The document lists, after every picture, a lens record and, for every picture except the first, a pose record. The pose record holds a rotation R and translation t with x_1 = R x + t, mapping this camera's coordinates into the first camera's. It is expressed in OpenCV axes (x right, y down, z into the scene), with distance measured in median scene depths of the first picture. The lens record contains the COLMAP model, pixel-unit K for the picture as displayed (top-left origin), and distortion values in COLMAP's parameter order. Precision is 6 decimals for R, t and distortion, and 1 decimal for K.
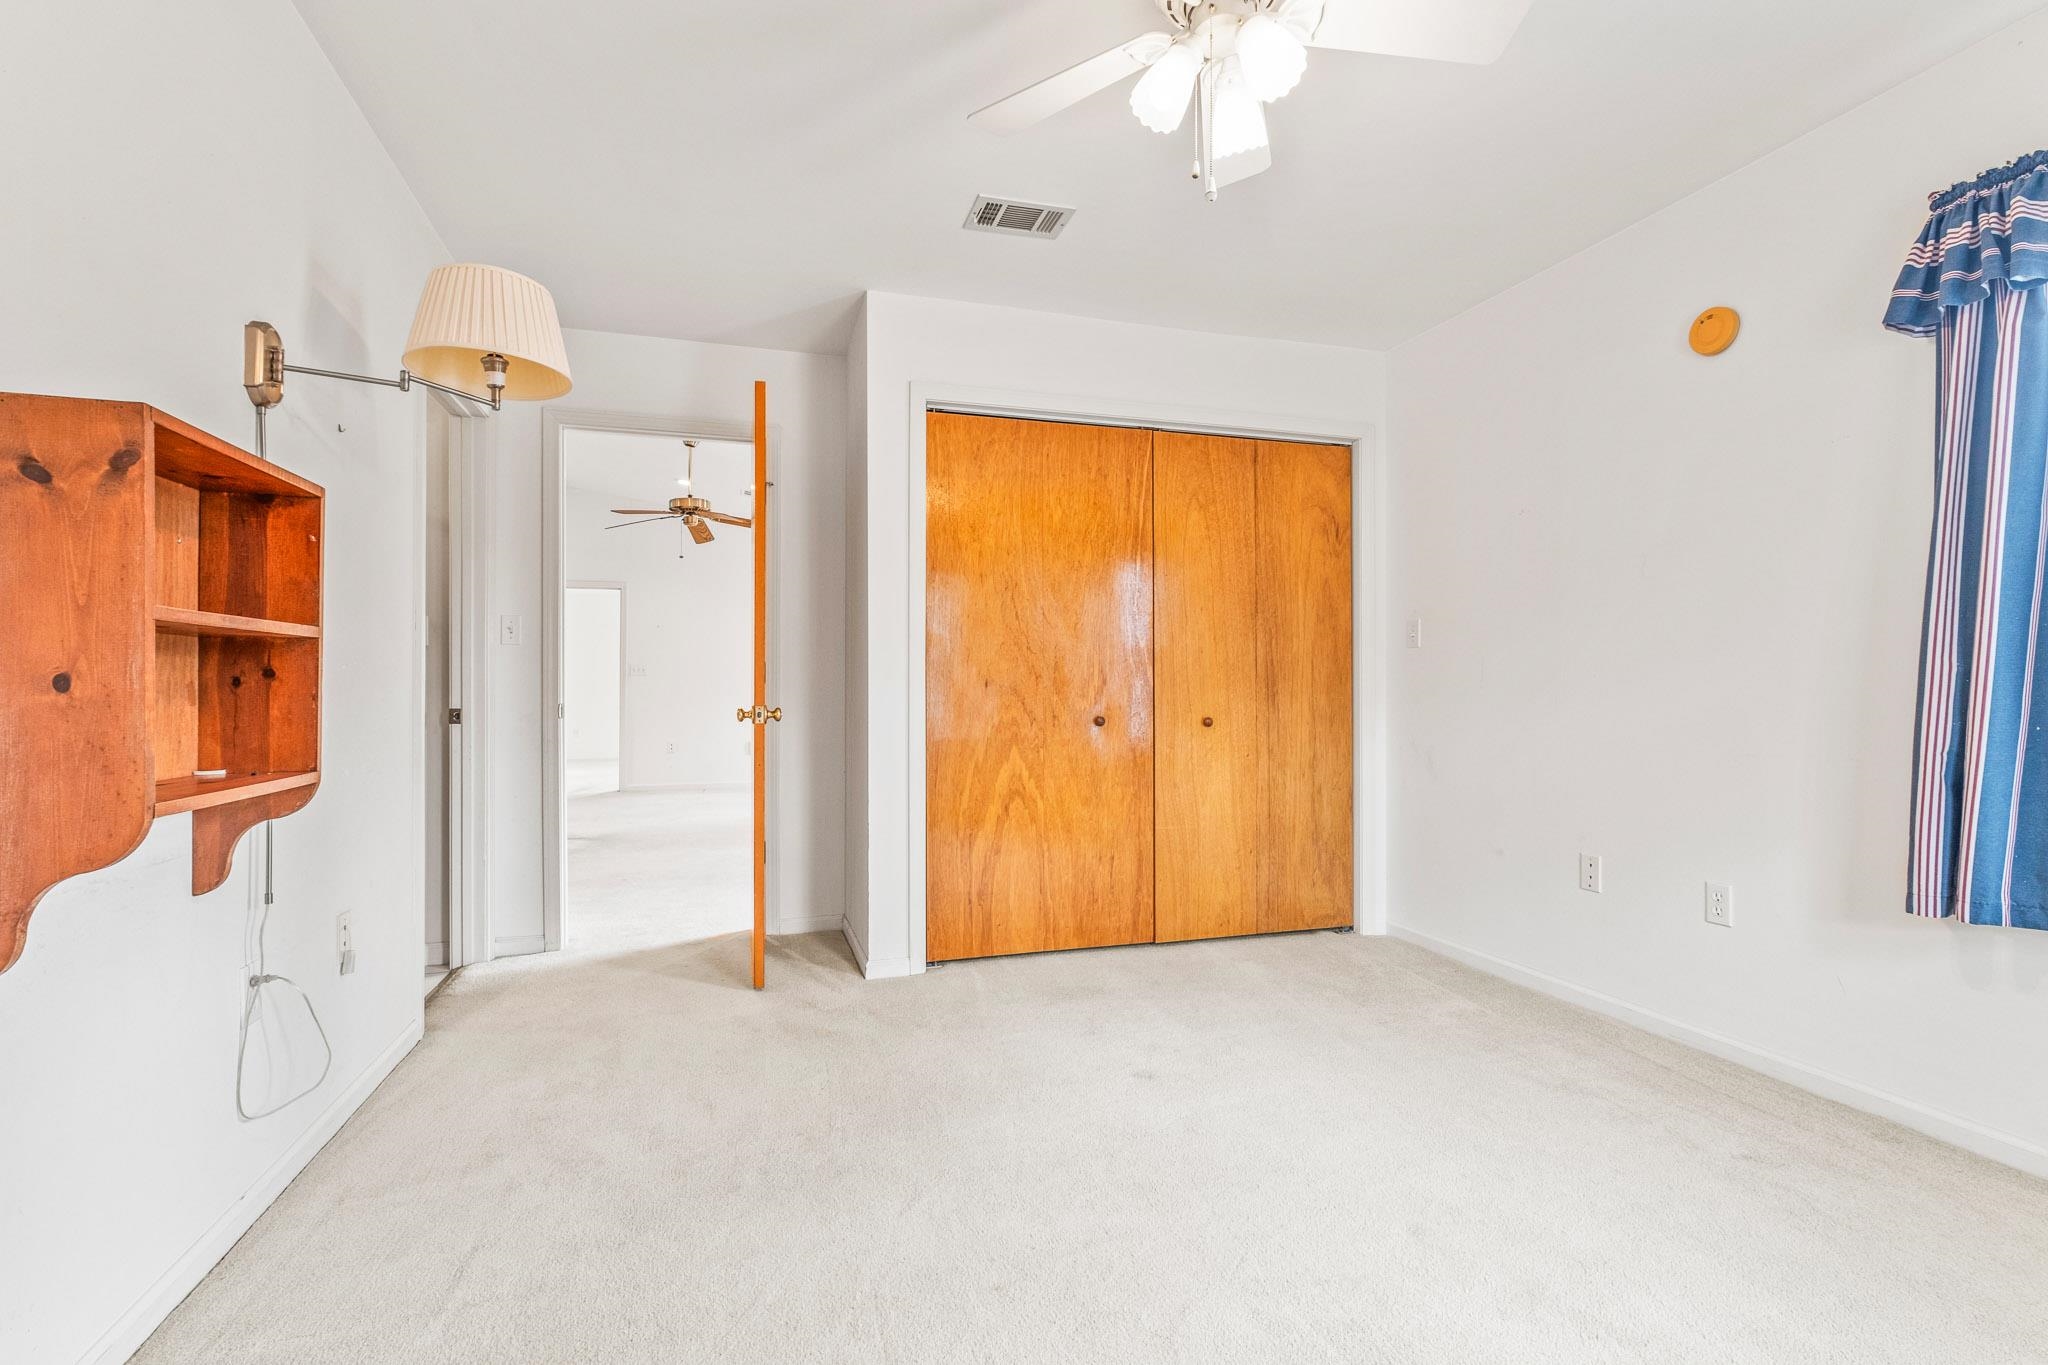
lens RADIAL K [[937.9, 0, 1027.4], [0, 937.9, 692.0], [0, 0, 1]] dist [0.000588, -0.000154]
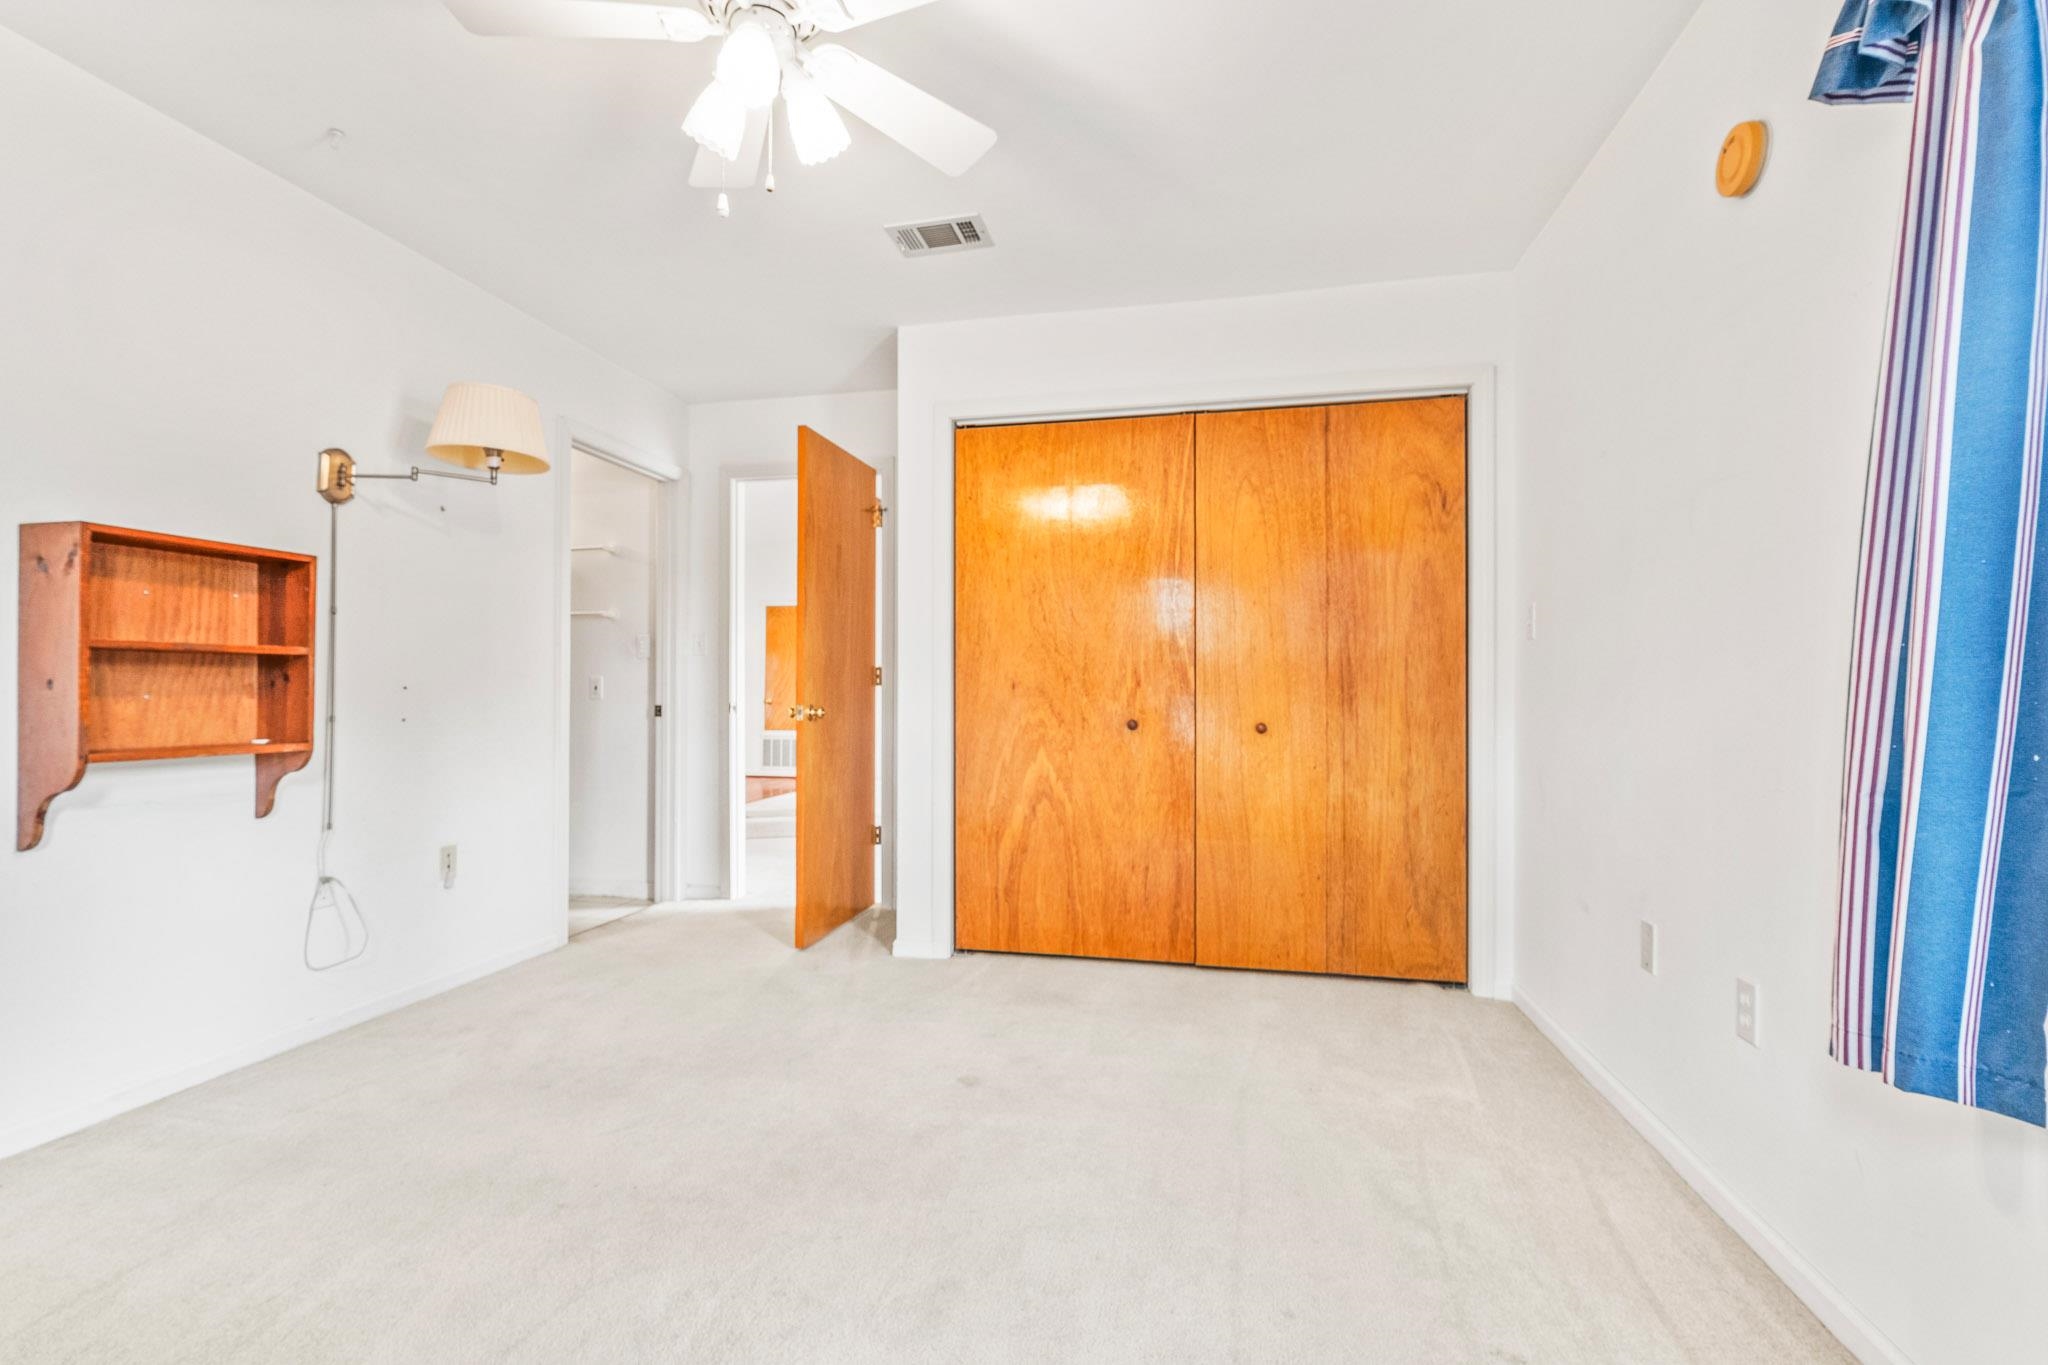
lens RADIAL K [[918.8, 0, 1027.3], [0, 918.8, 692.4], [0, 0, 1]] dist [-0.003175, -0.000390]
pose [[0.870261, 0.001149, -0.492590, 0.445905], [-0.003716, 0.999984, -0.004234, 0.002562], [0.492578, 0.005515, 0.870251, 0.128371]]
